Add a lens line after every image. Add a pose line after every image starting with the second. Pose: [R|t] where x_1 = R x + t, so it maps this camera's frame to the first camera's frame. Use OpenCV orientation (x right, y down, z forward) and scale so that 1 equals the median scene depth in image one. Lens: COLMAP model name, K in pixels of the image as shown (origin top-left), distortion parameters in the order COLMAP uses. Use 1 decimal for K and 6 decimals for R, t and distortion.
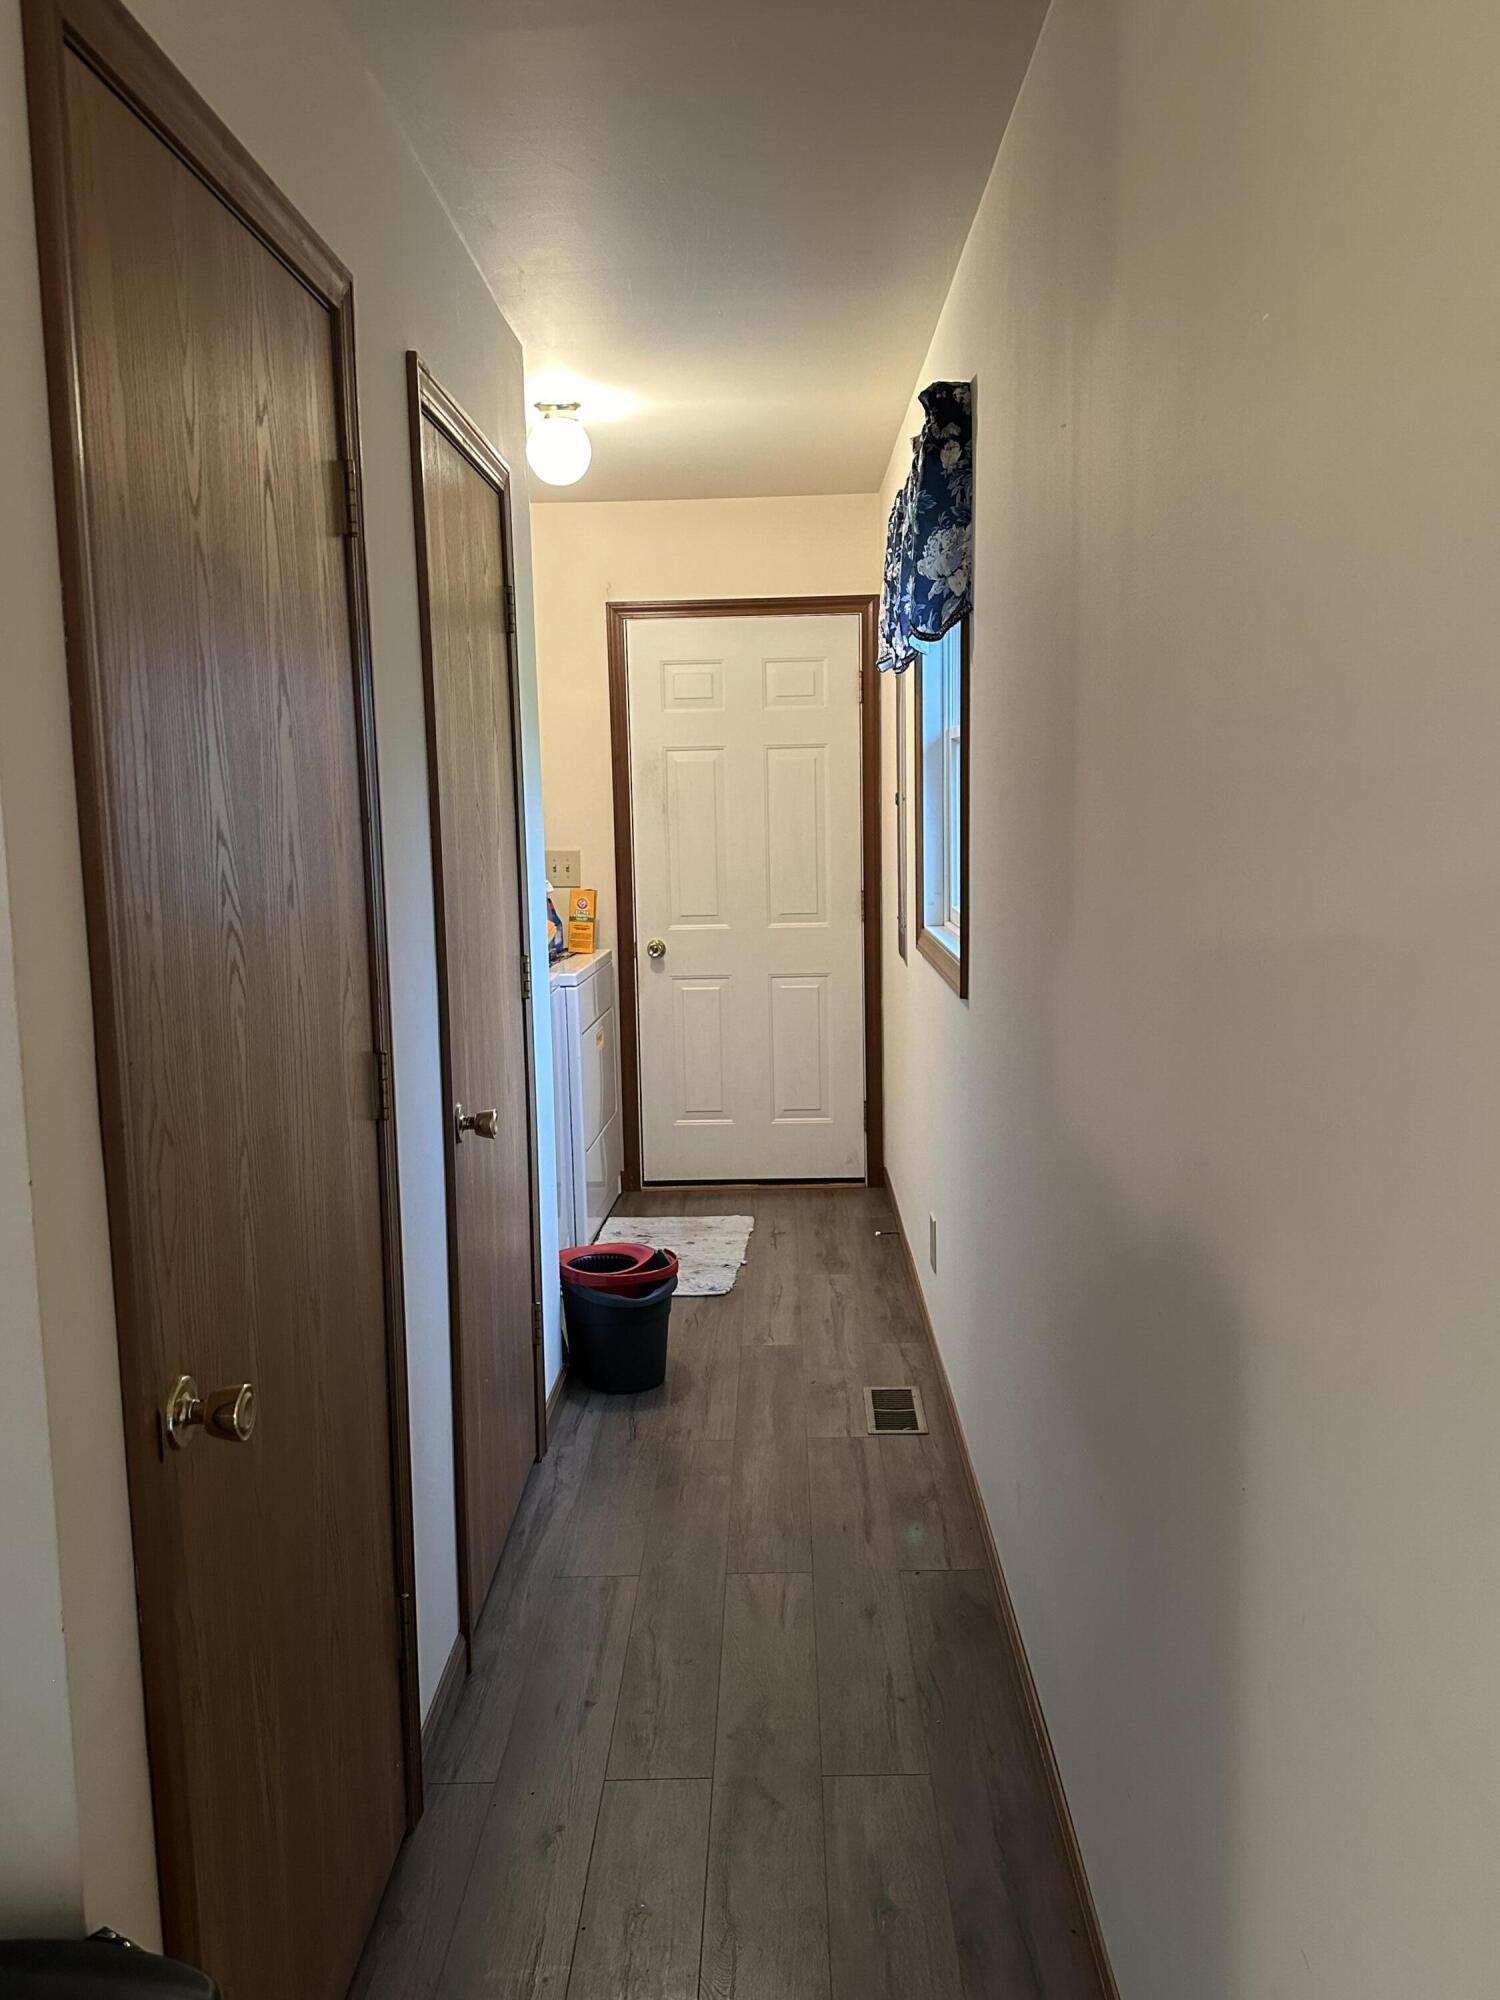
lens RADIAL K [[1605.4, 0, 744.1], [0, 1605.4, 987.8], [0, 0, 1]] dist [0.135995, -0.244694]
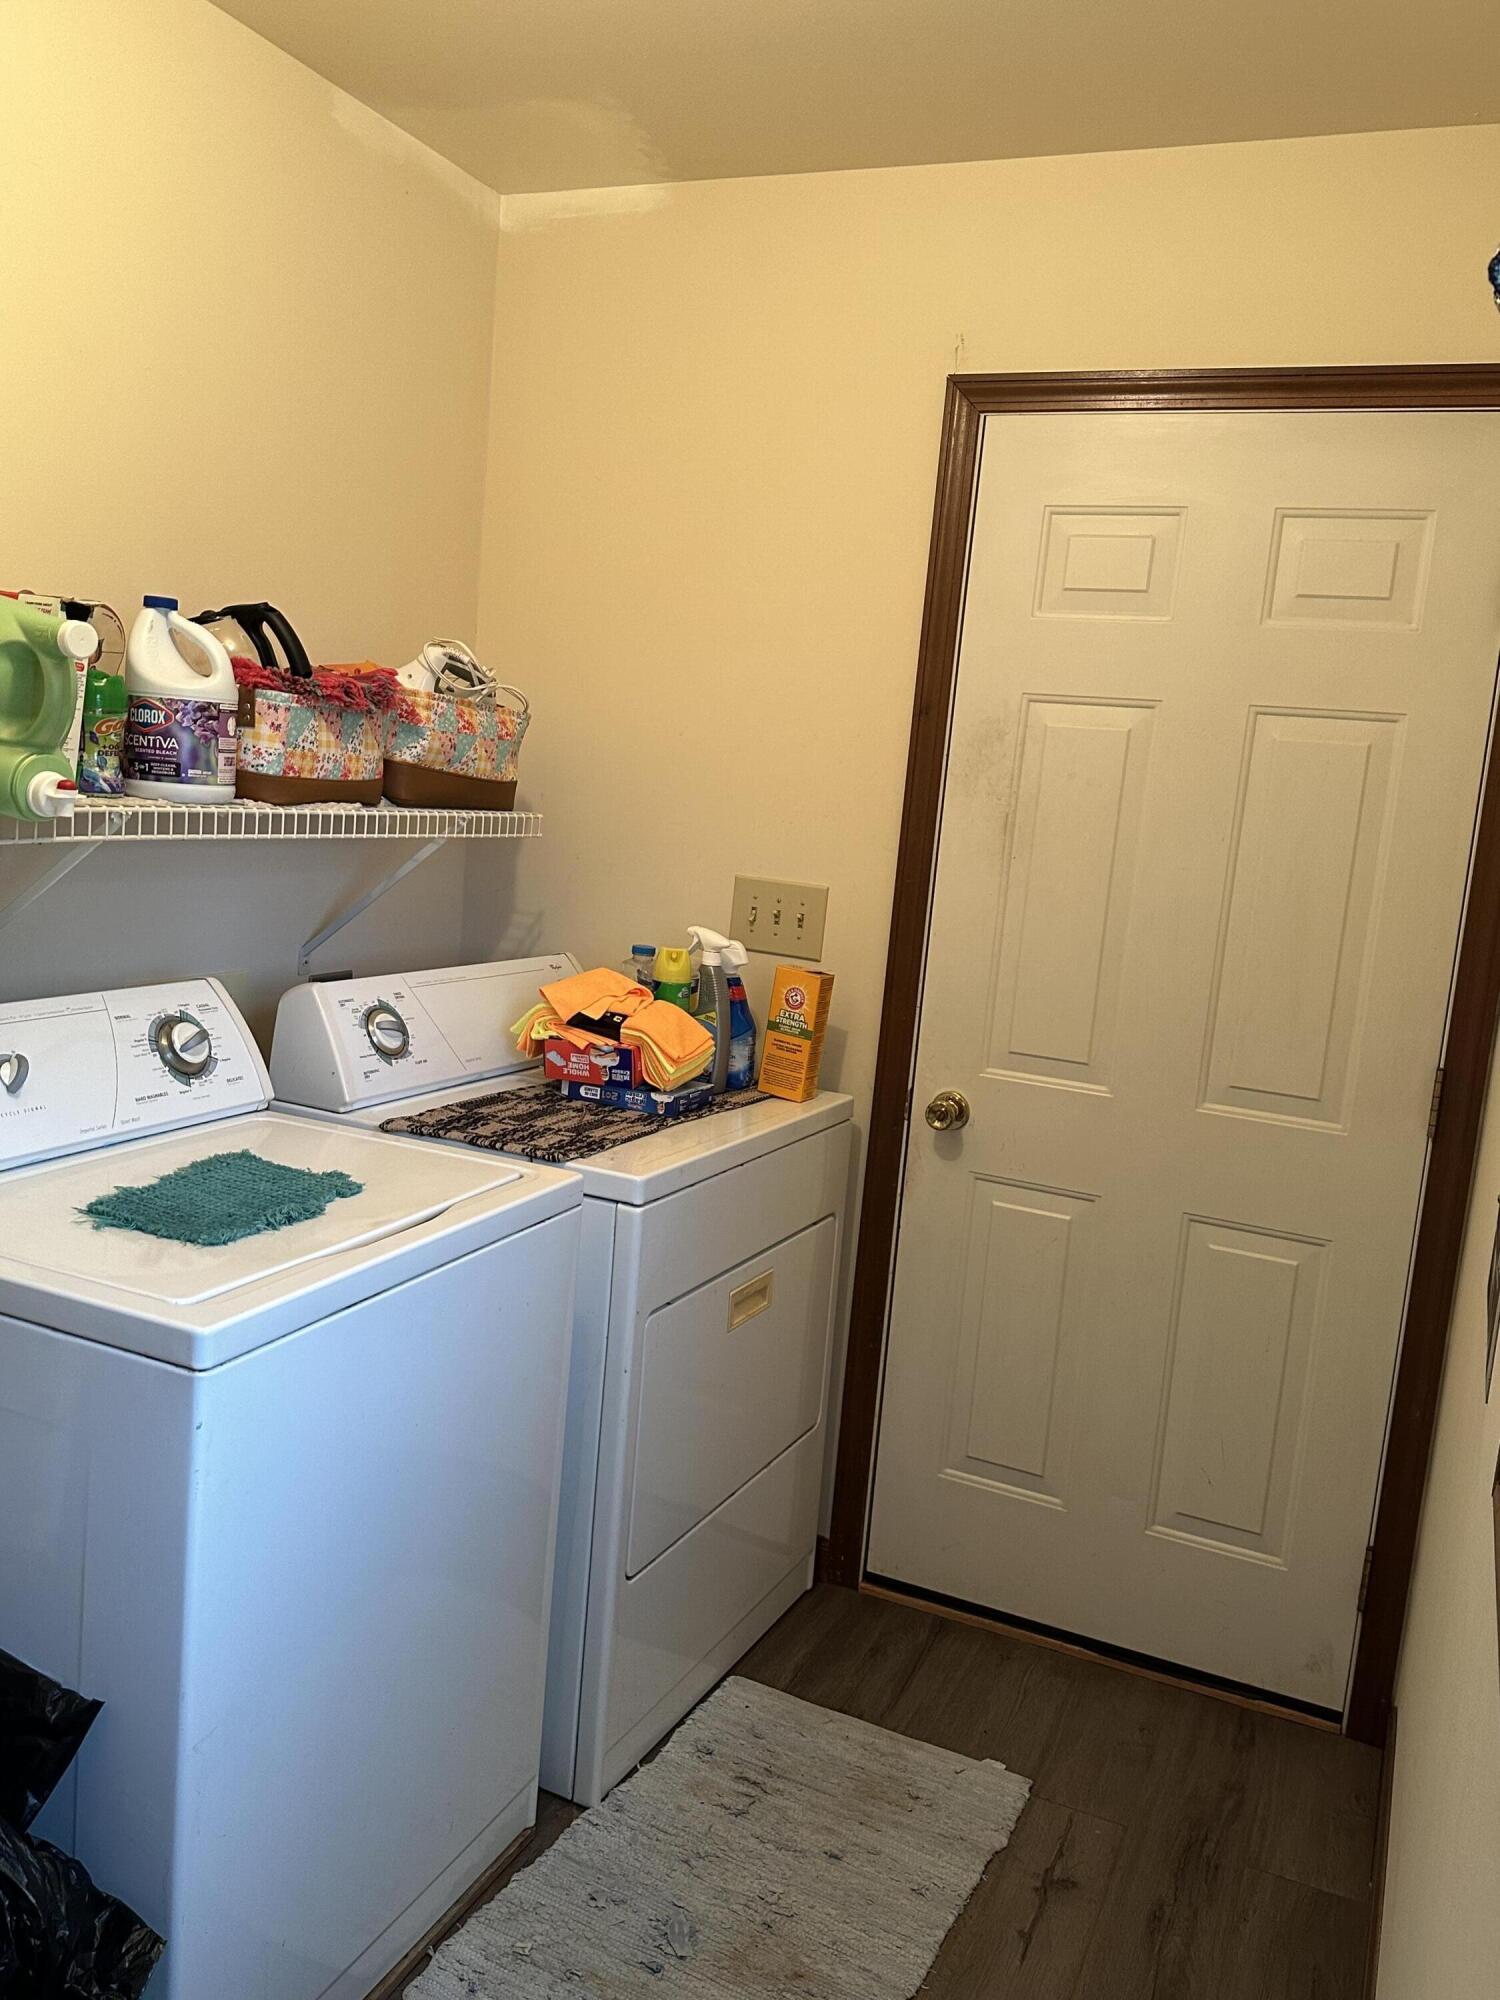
lens RADIAL K [[1605.4, 0, 744.1], [0, 1605.4, 987.8], [0, 0, 1]] dist [0.135995, -0.244694]
pose [[0.917691, 0.151393, -0.367319, 0.060562], [-0.153447, 0.987870, 0.023794, -0.063321], [0.366466, 0.034529, 0.929791, 0.535867]]
